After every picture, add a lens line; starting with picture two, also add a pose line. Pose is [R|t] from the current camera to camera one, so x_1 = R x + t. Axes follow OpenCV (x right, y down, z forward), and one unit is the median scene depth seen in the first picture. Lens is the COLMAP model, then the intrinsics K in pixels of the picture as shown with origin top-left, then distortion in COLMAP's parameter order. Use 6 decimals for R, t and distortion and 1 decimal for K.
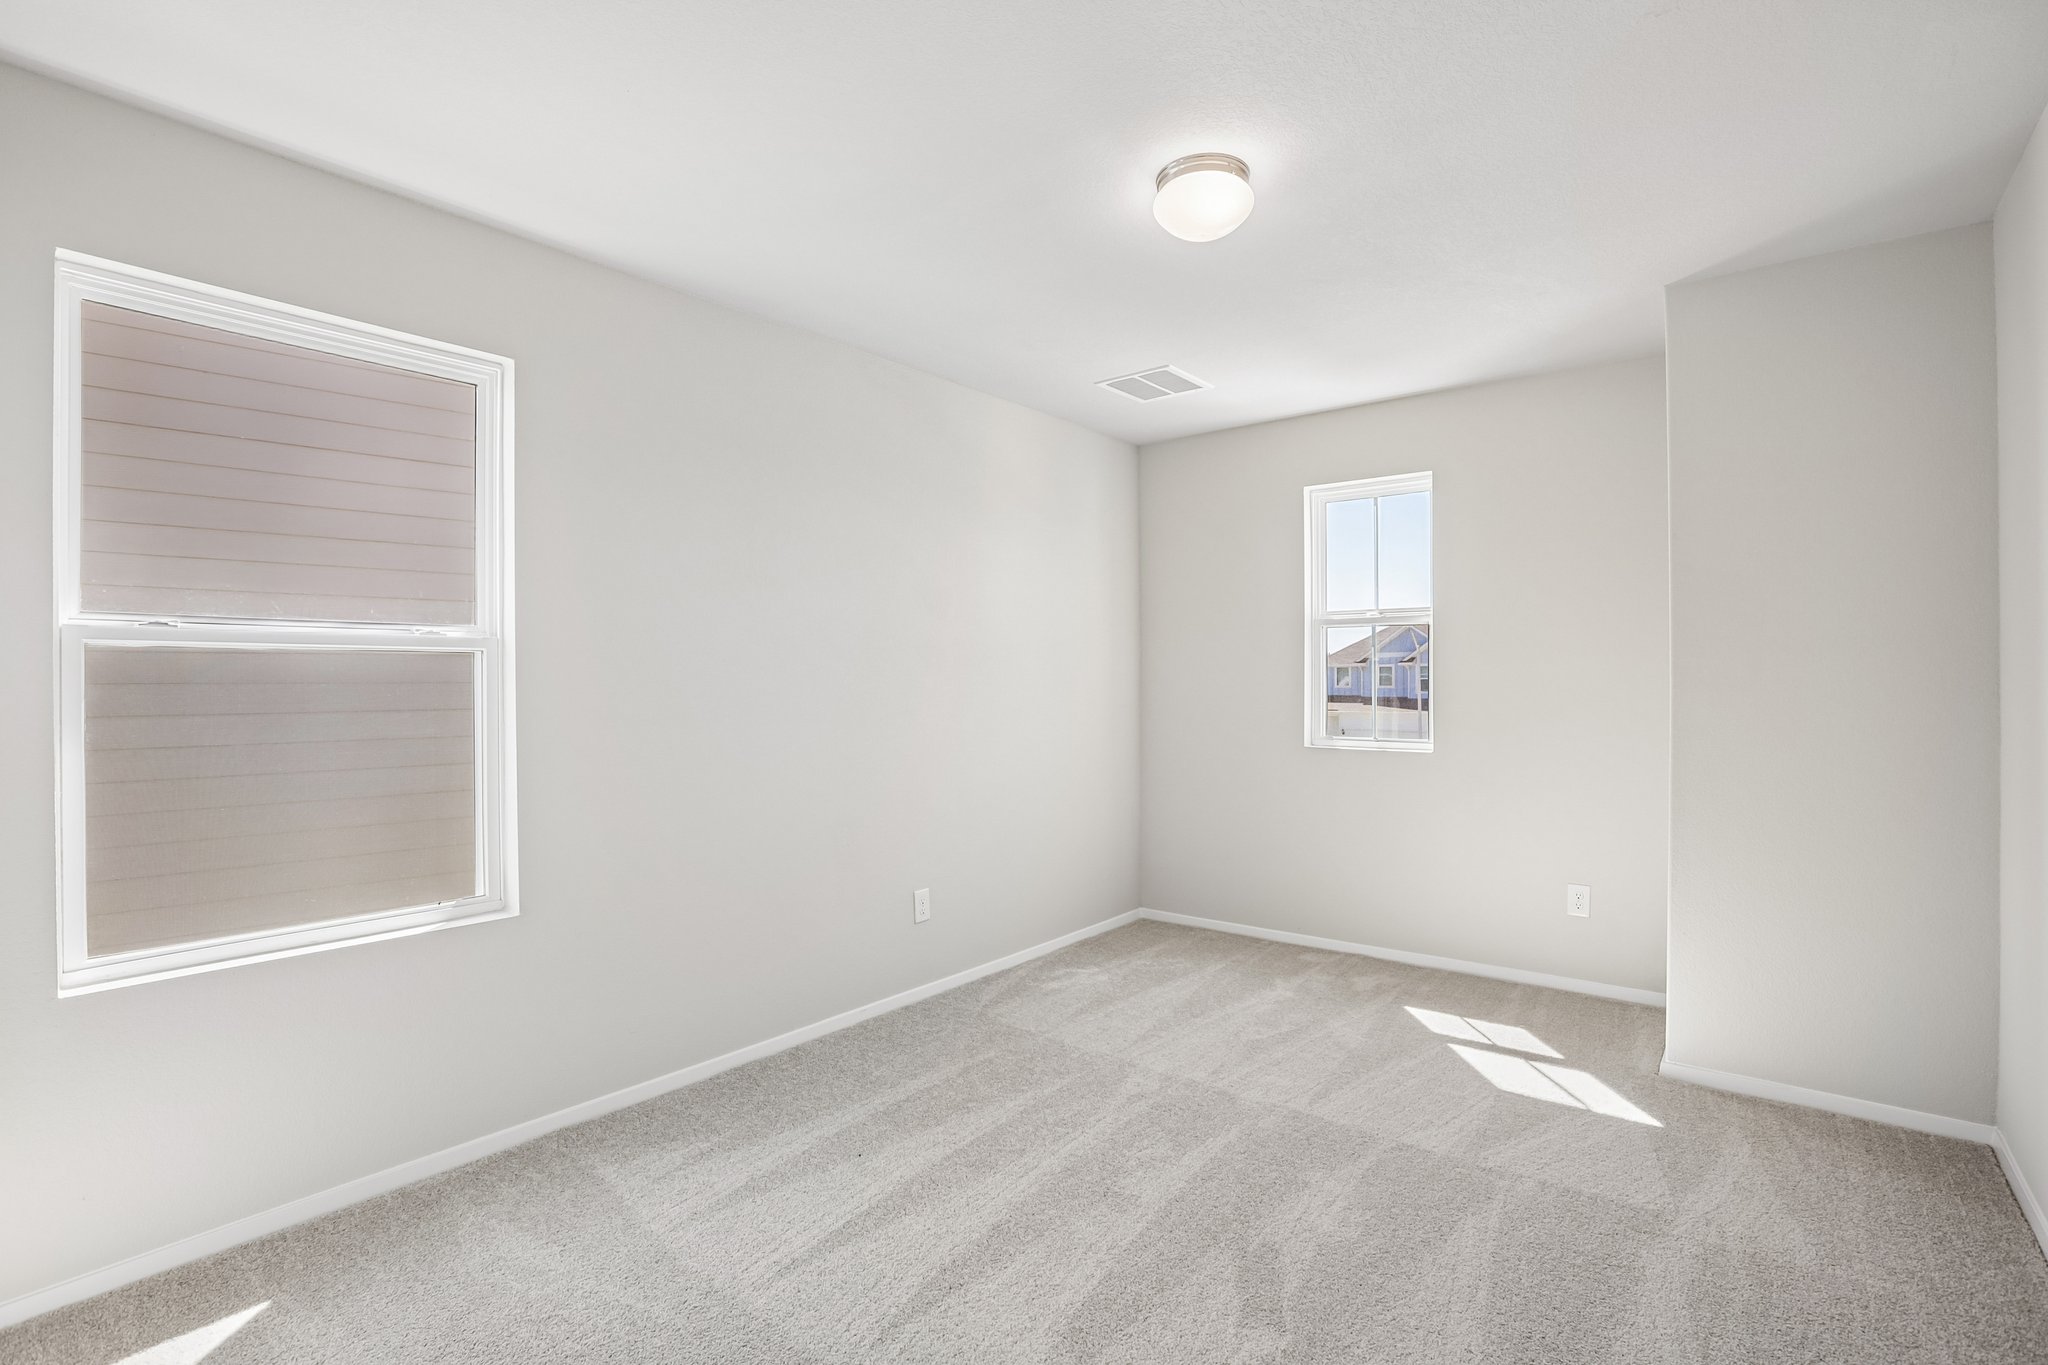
lens RADIAL K [[937.2, 0, 1034.6], [0, 937.2, 674.6], [0, 0, 1]] dist [-0.004820, 0.000313]
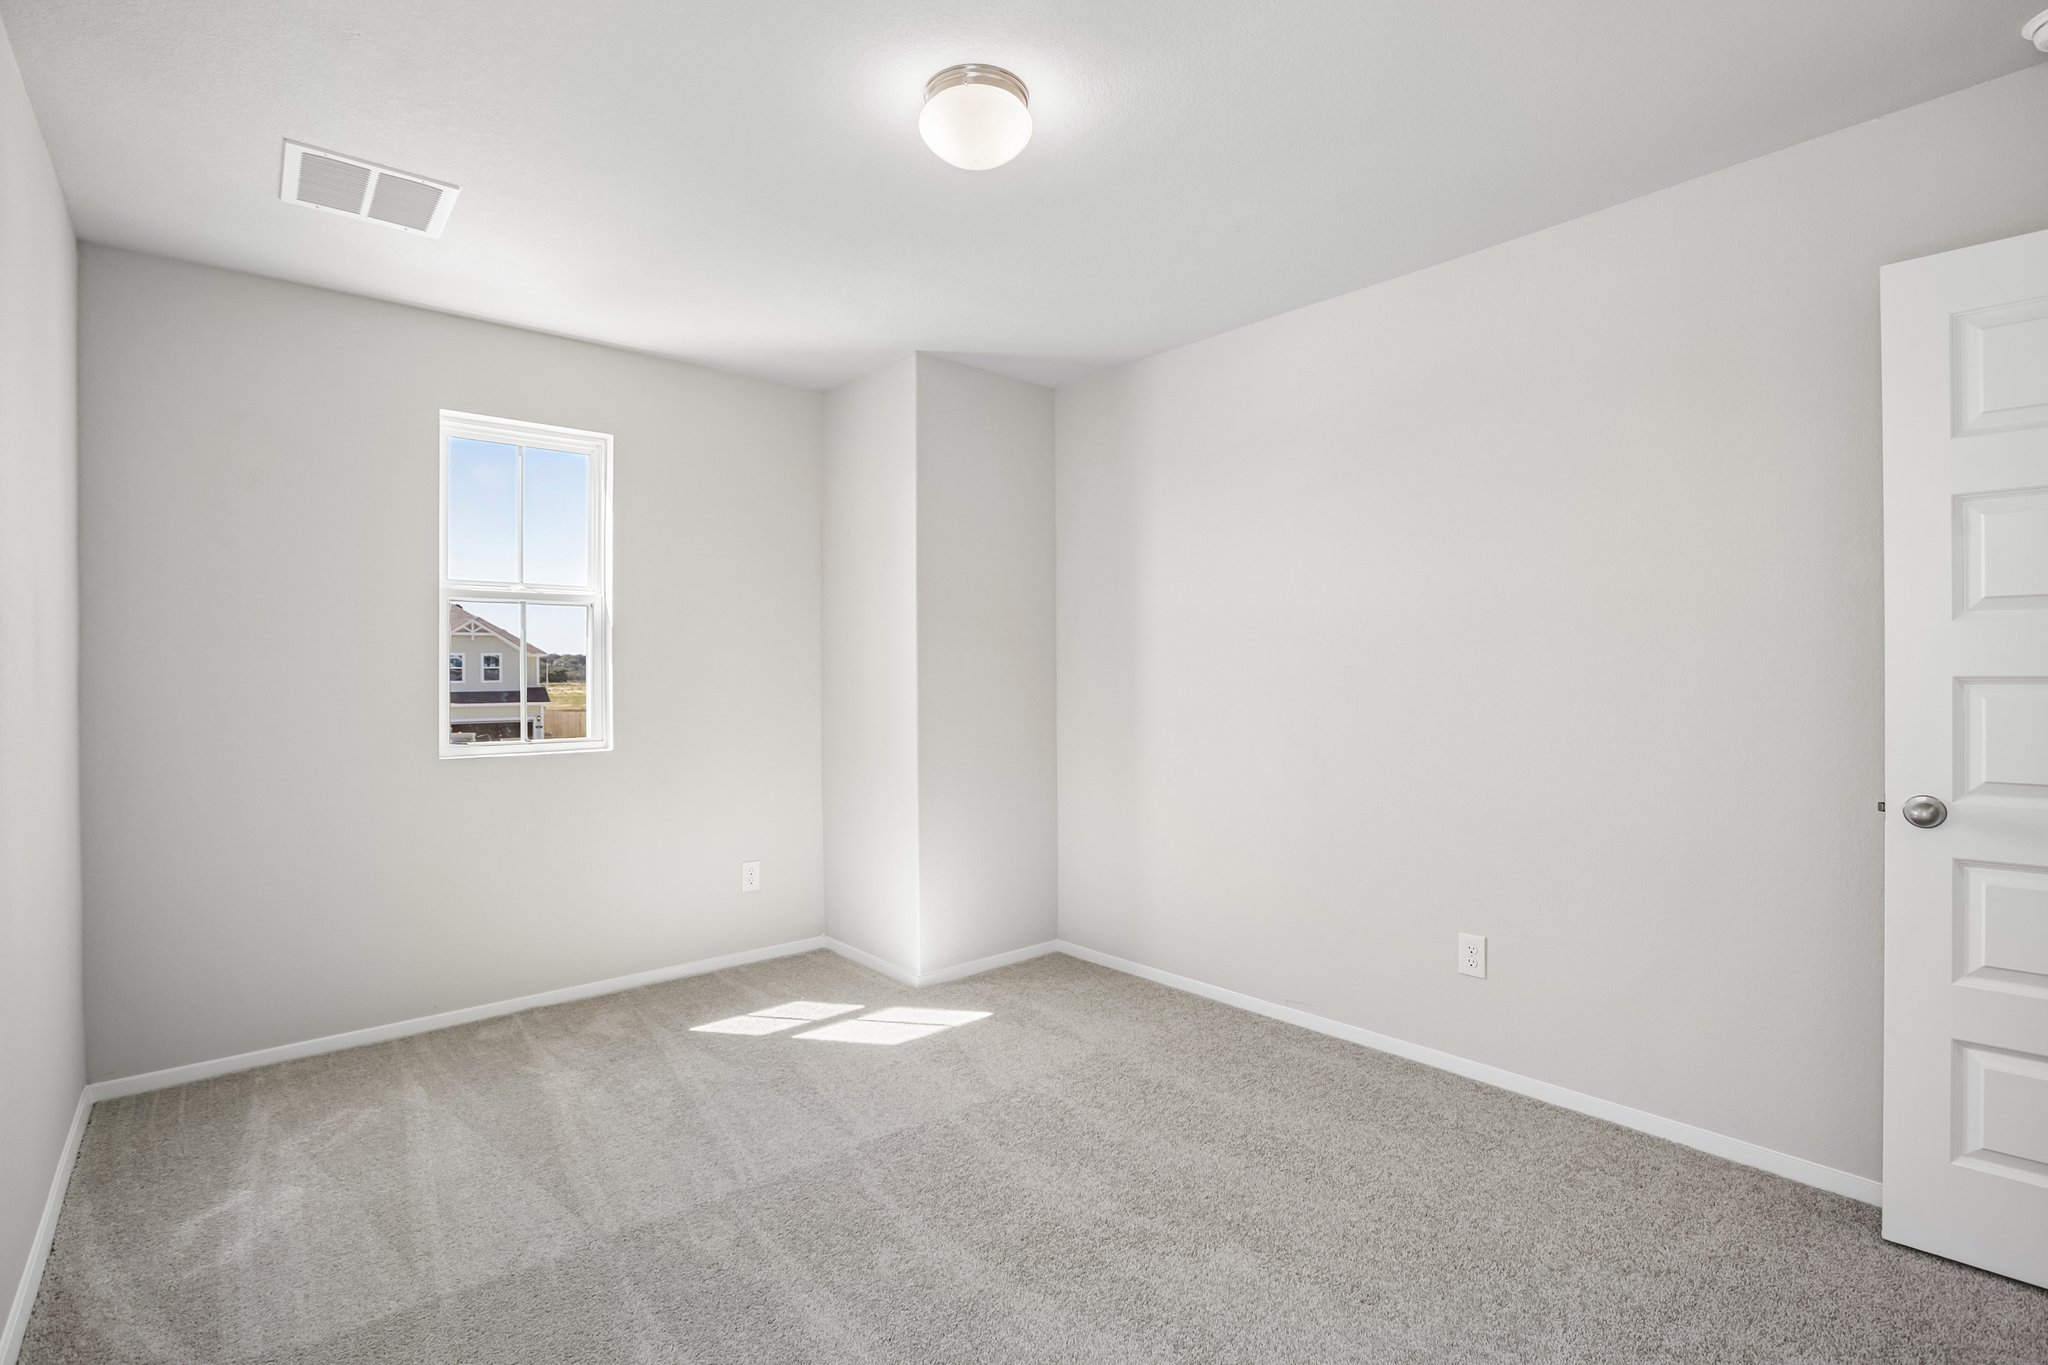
lens RADIAL K [[937.2, 0, 1041.3], [0, 937.2, 668.8], [0, 0, 1]] dist [-0.004820, 0.000313]
pose [[0.211370, 0.003236, 0.977401, -0.421296], [-0.003406, 0.999991, -0.002574, 0.007122], [-0.977400, -0.002784, 0.211379, 0.479962]]
